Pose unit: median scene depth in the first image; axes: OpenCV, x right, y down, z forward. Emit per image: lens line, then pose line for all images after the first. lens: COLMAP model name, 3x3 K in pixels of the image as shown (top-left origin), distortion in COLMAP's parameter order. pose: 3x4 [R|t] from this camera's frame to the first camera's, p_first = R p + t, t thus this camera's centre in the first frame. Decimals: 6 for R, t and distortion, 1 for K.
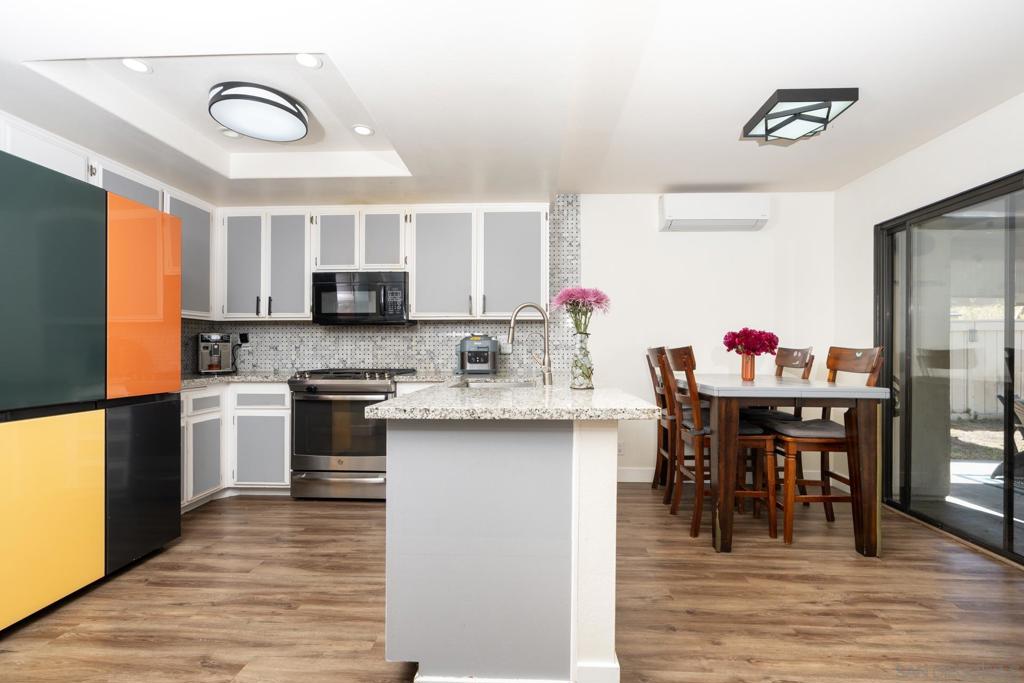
lens RADIAL K [[468.6, 0, 515.9], [0, 468.6, 344.6], [0, 0, 1]] dist [-0.001426, 0.001063]
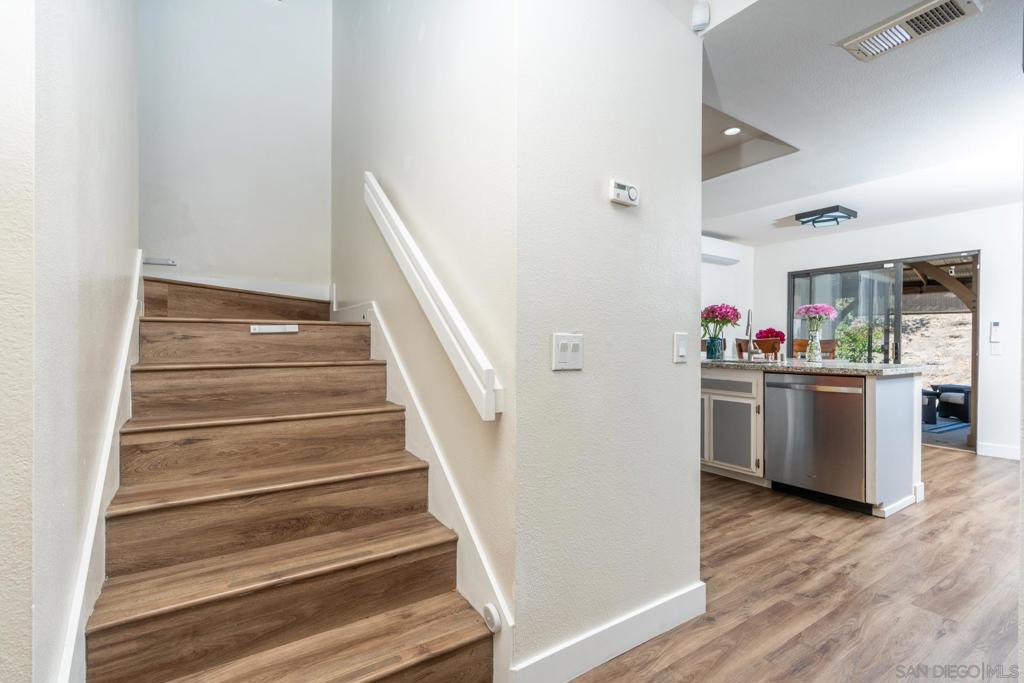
lens RADIAL K [[468.6, 0, 509.3], [0, 468.6, 343.3], [0, 0, 1]] dist [-0.001426, 0.001063]
pose [[0.806329, 0.000568, 0.591467, -1.138718], [-0.010544, 0.999854, 0.013413, 0.008441], [-0.591374, -0.017051, 0.806217, 0.161995]]
